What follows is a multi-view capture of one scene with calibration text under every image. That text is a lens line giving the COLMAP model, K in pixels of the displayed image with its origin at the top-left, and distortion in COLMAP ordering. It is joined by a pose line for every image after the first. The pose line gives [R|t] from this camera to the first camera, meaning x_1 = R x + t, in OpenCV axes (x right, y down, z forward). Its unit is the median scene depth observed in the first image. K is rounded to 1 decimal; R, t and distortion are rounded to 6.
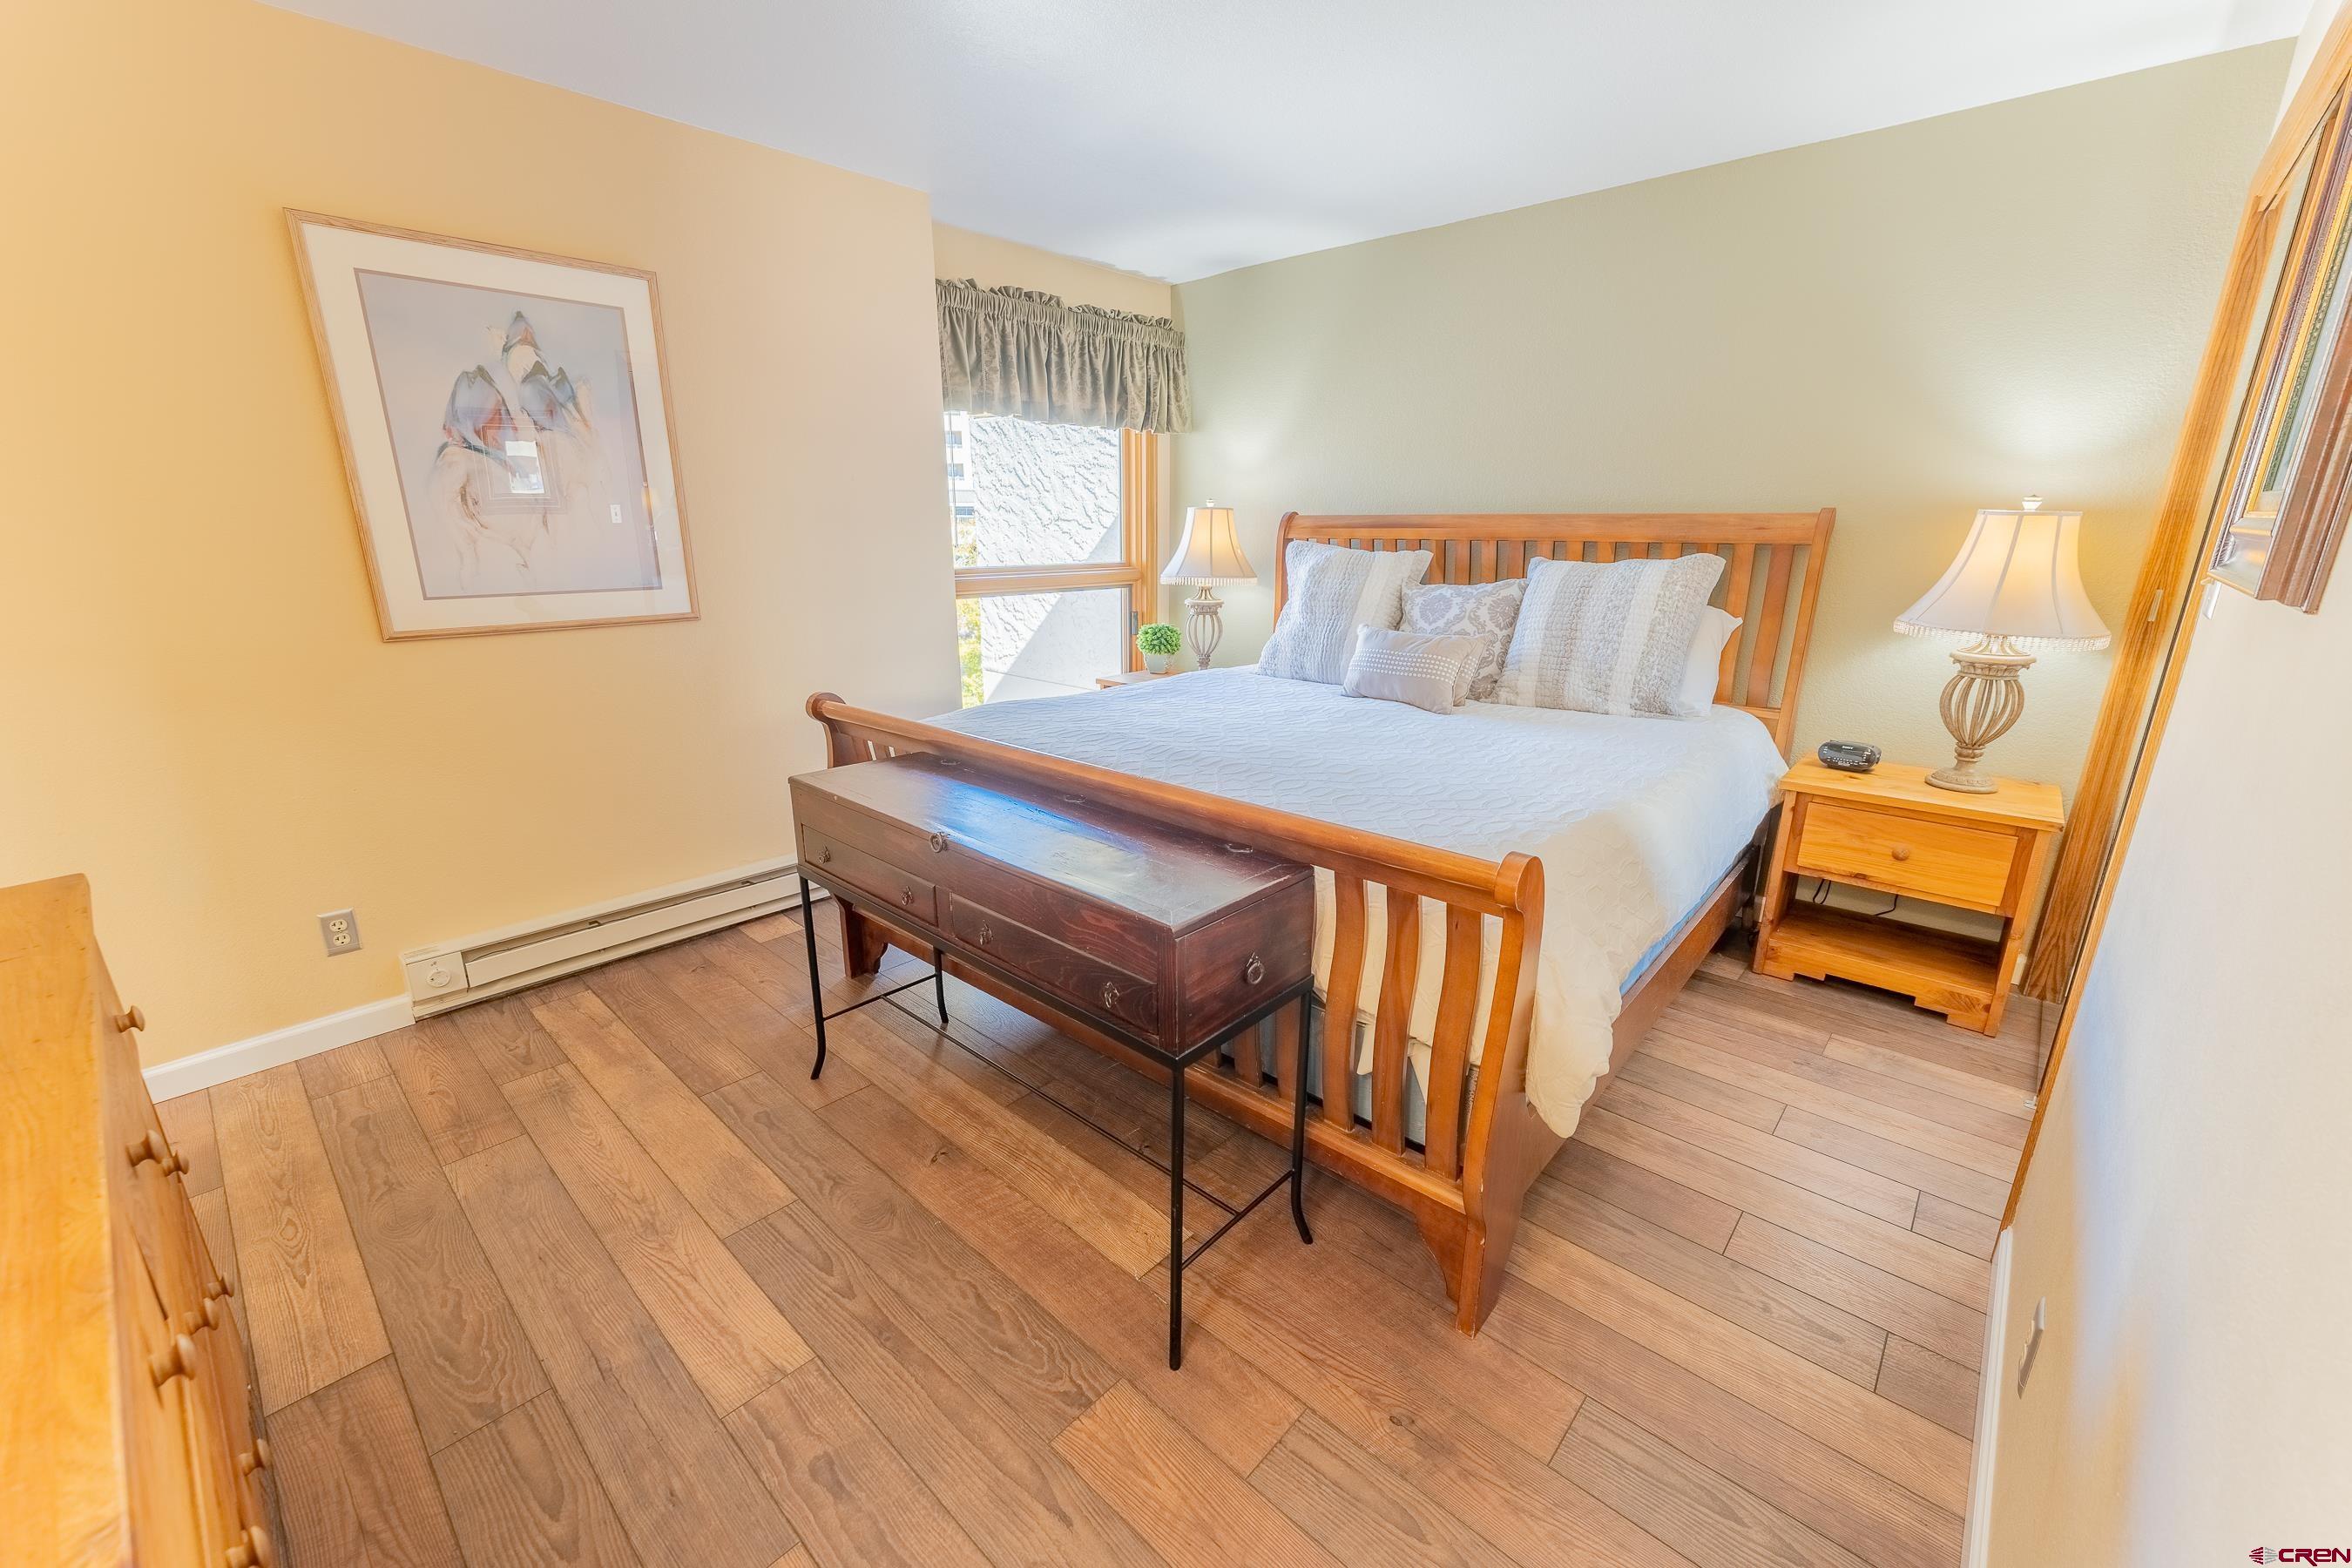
lens RADIAL K [[939.4, 0, 1176.0], [0, 939.4, 784.0], [0, 0, 1]] dist [-0.000329, 0.000145]
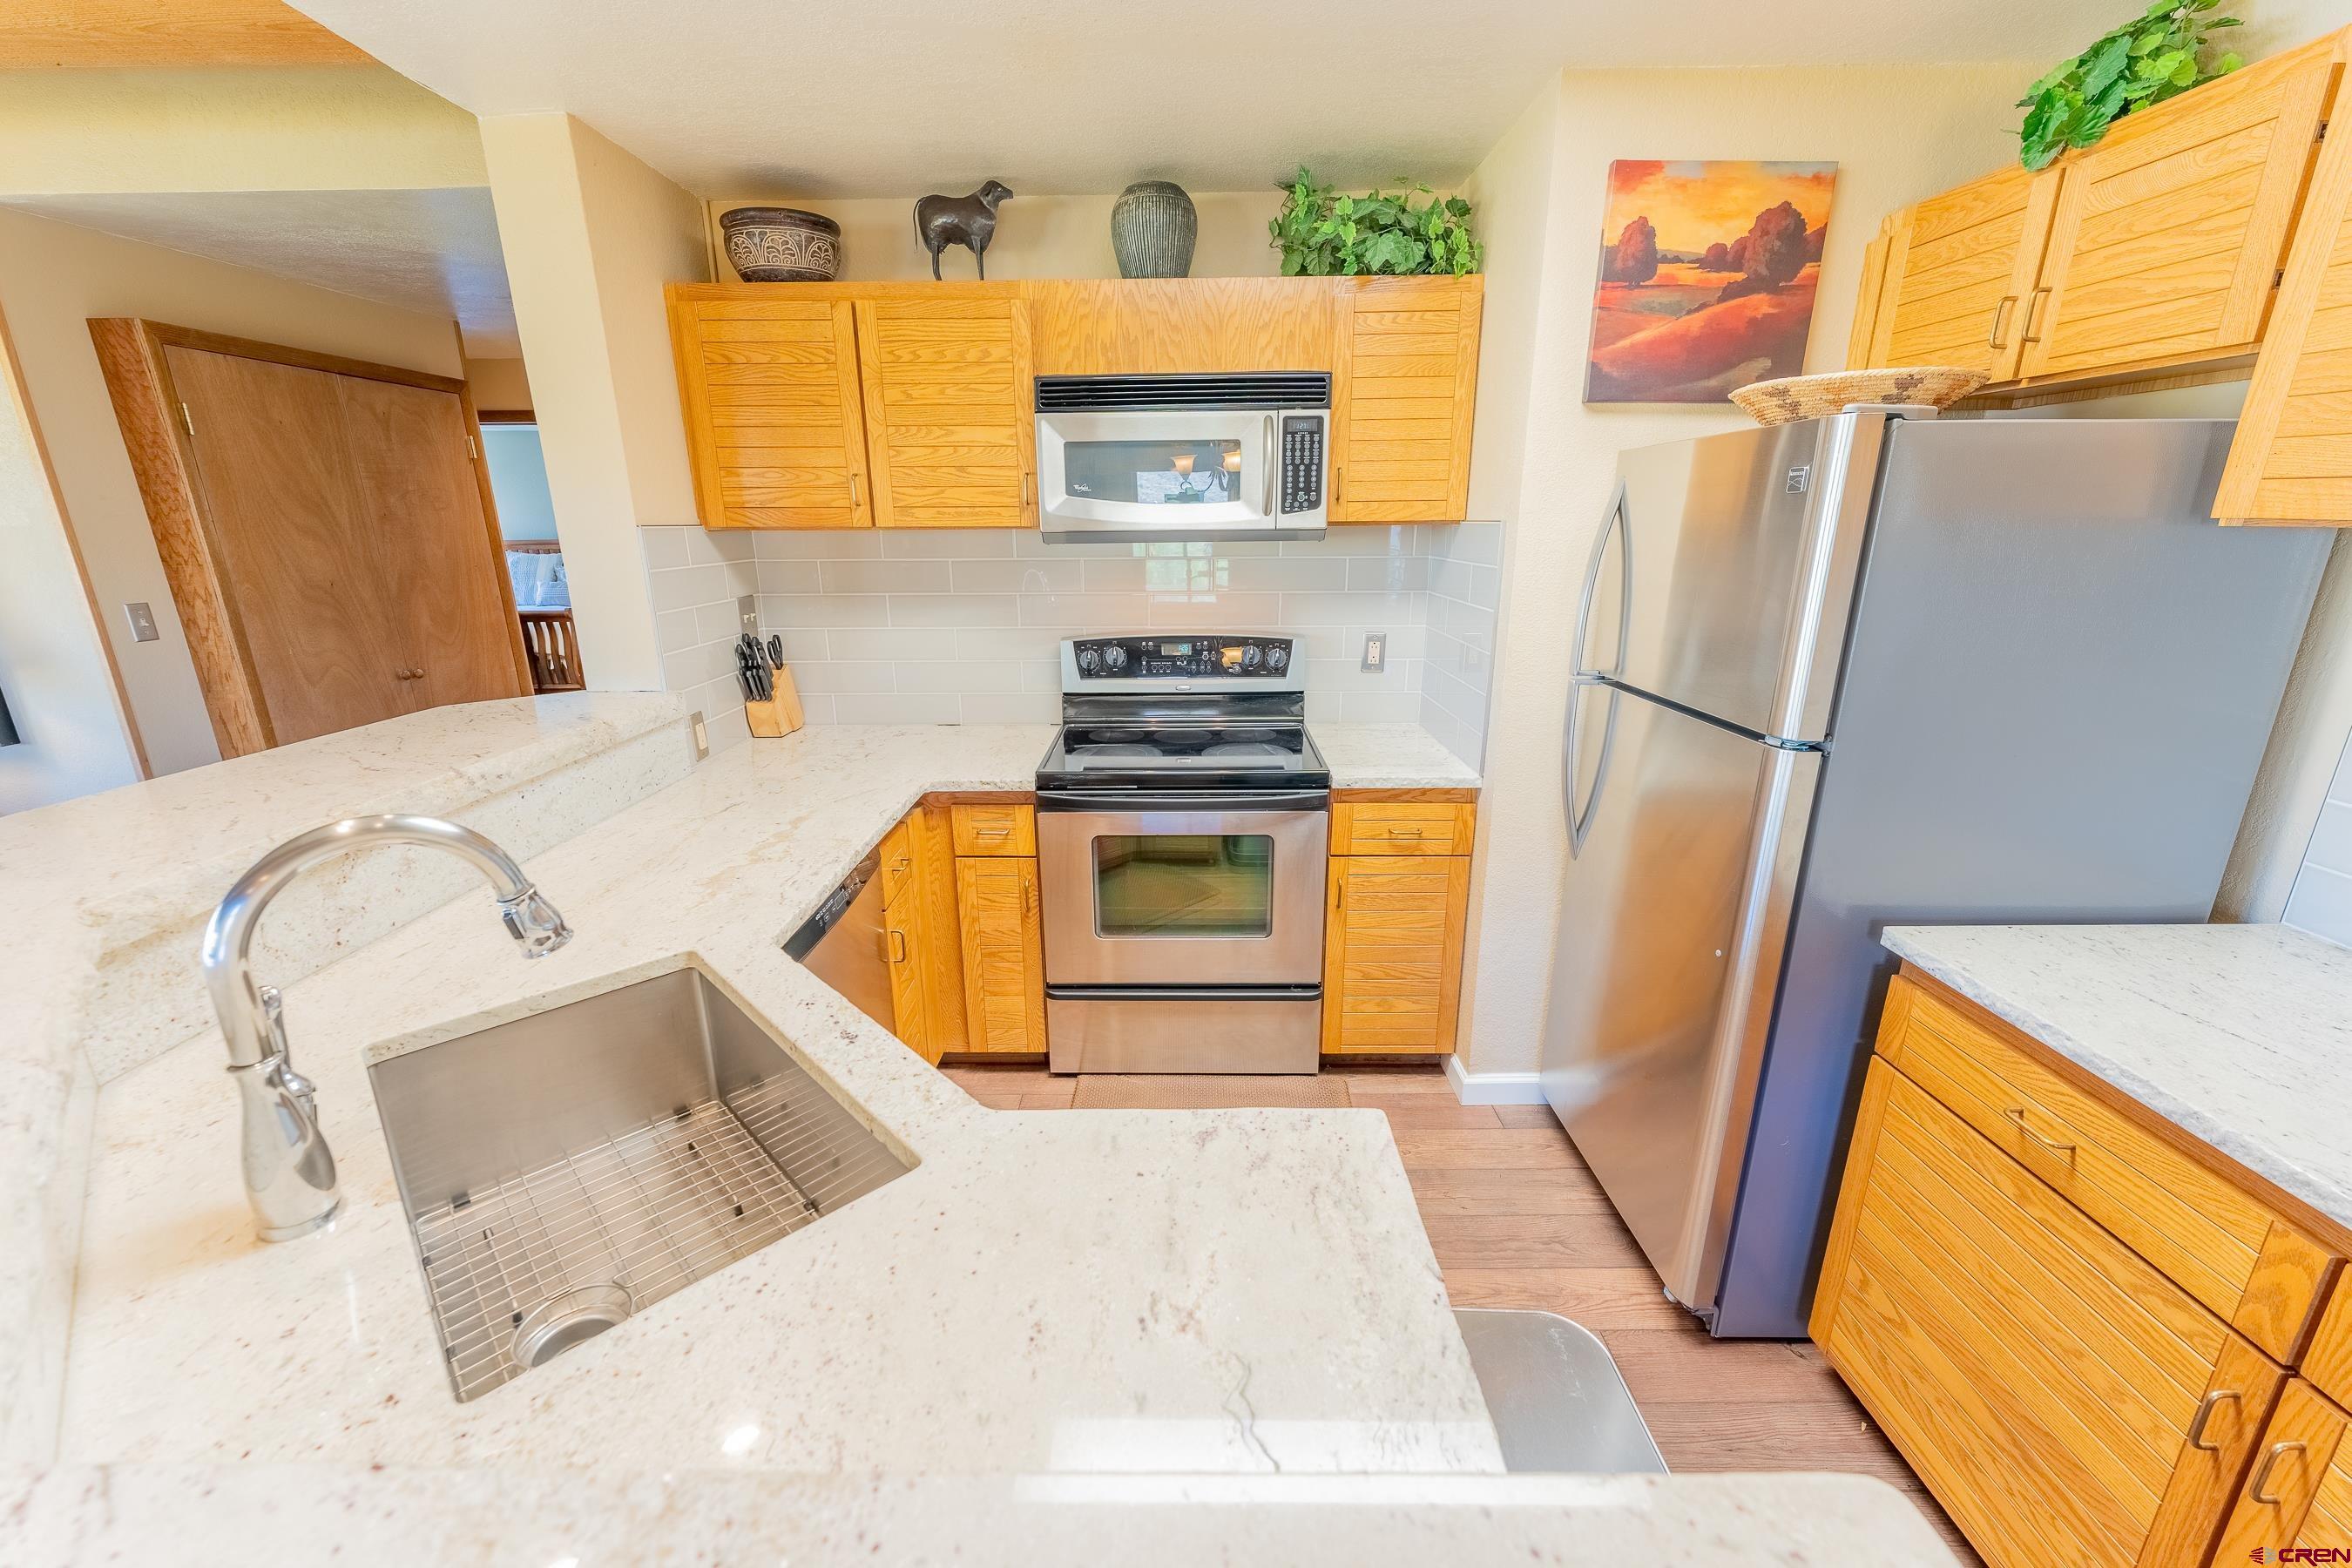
lens RADIAL K [[936.1, 0, 1178.0], [0, 936.1, 786.3], [0, 0, 1]] dist [0.002438, -0.000153]
pose [[0.736115, -0.191993, 0.649056, -0.612884], [0.188334, 0.979157, 0.076042, 1.072712], [-0.650127, 0.066263, 0.756930, -4.292966]]
